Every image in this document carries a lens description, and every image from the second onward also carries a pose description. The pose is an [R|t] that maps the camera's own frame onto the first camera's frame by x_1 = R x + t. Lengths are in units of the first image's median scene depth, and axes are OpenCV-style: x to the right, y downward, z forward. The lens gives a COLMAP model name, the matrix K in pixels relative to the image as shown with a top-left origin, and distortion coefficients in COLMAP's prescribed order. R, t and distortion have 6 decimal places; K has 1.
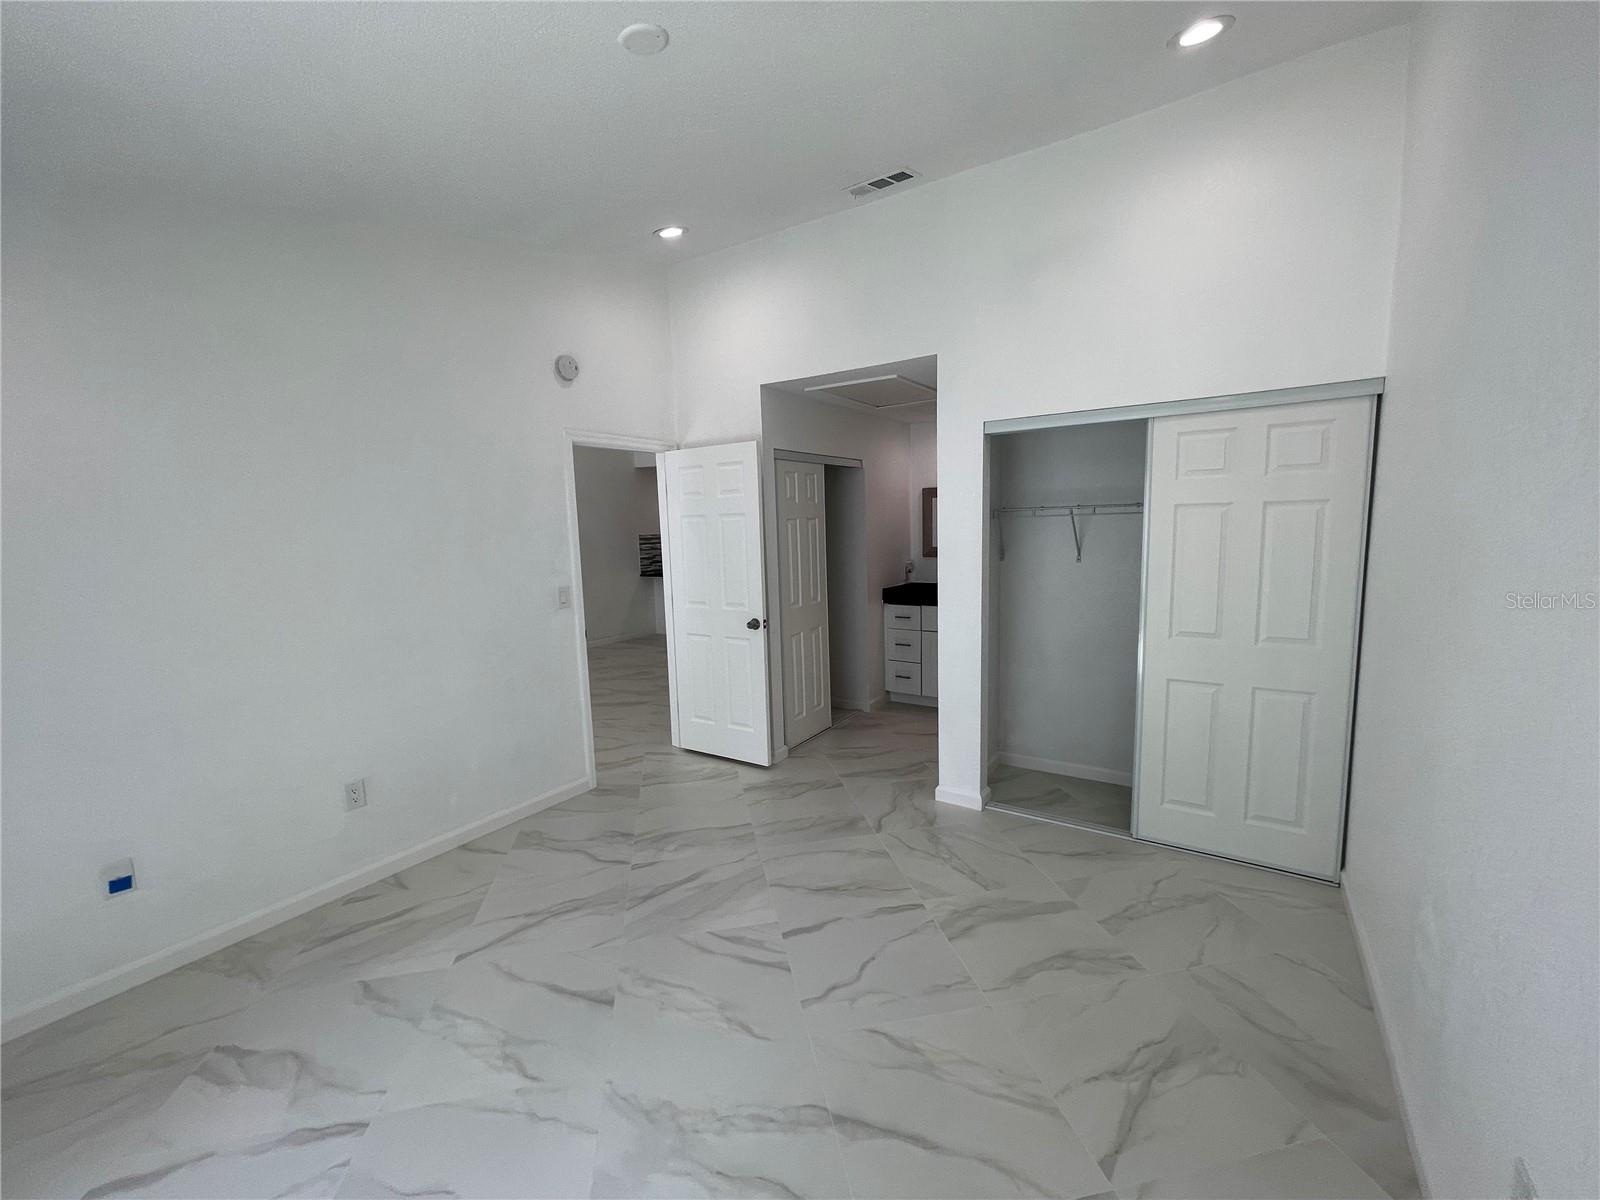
lens RADIAL K [[640.7, 0, 797.2], [0, 640.7, 605.3], [0, 0, 1]] dist [-0.000993, -0.000016]
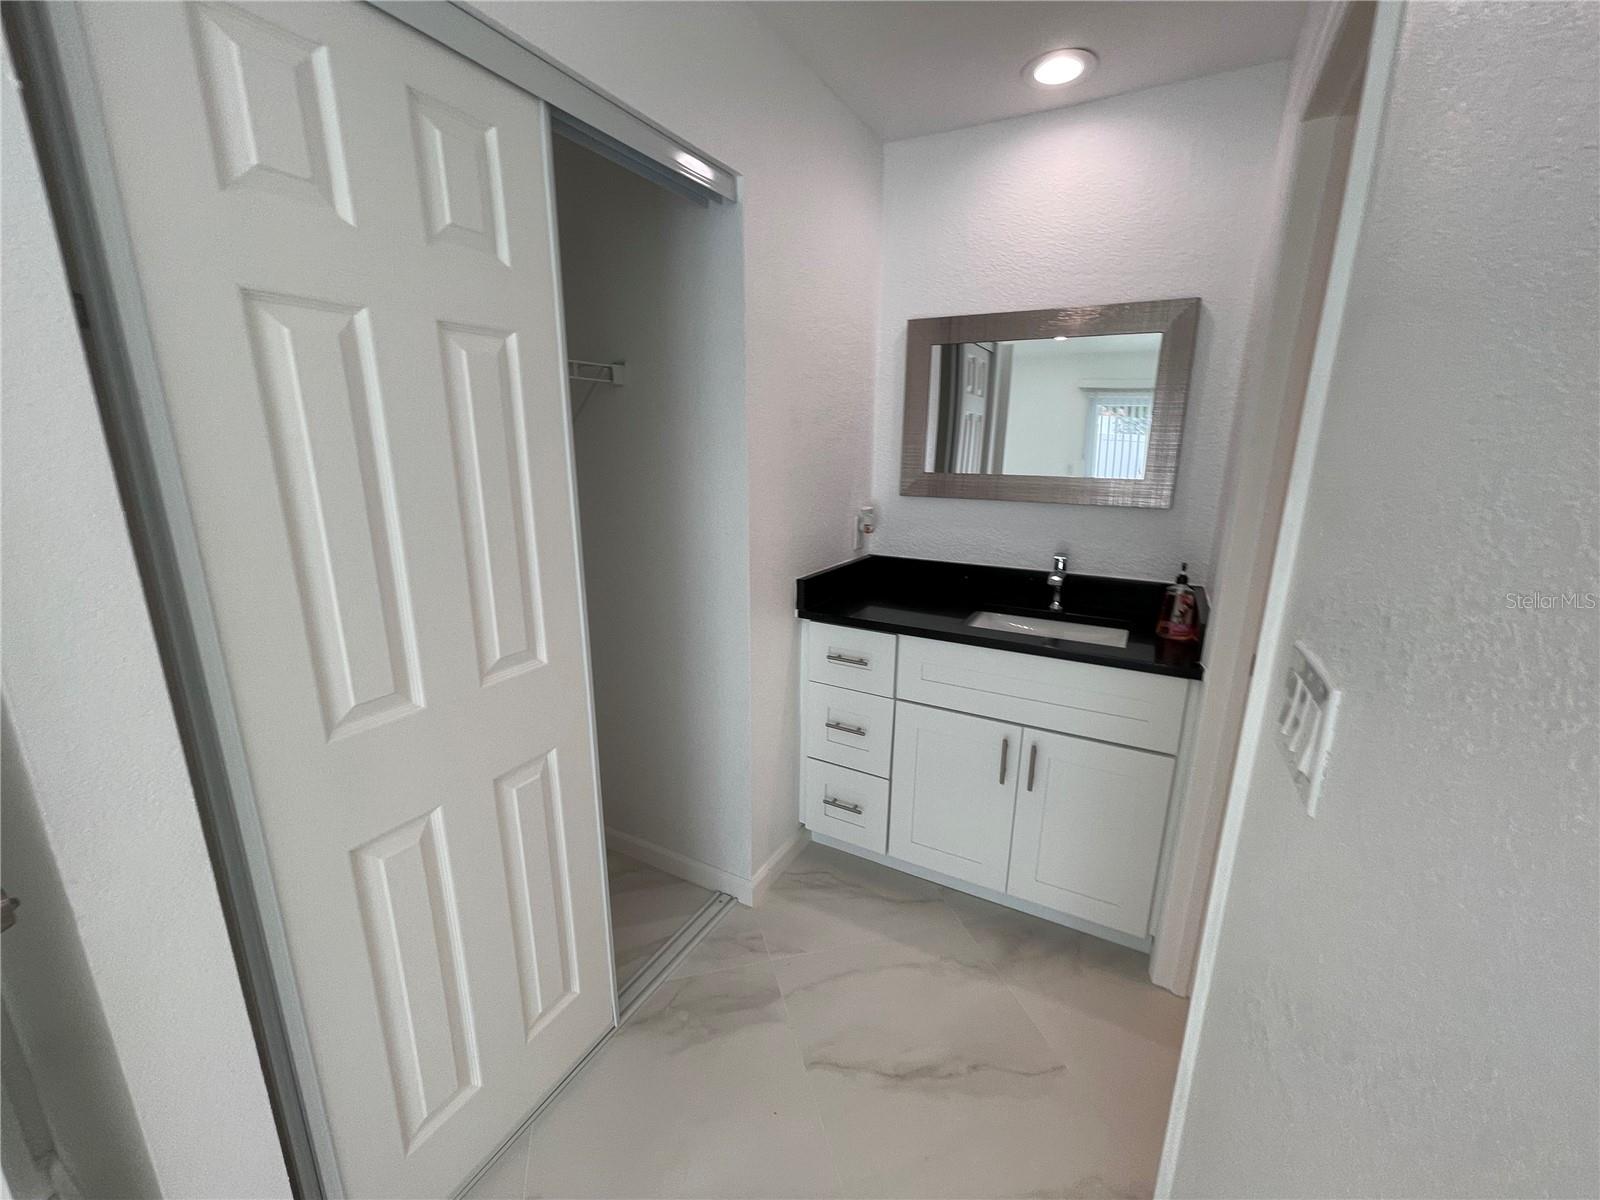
lens RADIAL K [[640.7, 0, 797.2], [0, 640.7, 605.3], [0, 0, 1]] dist [-0.000993, -0.000016]
pose [[0.995889, 0.014167, 0.089463, 0.100292], [-0.024850, 0.992530, 0.119447, -0.056211], [-0.087103, -0.121179, 0.988802, 0.628154]]
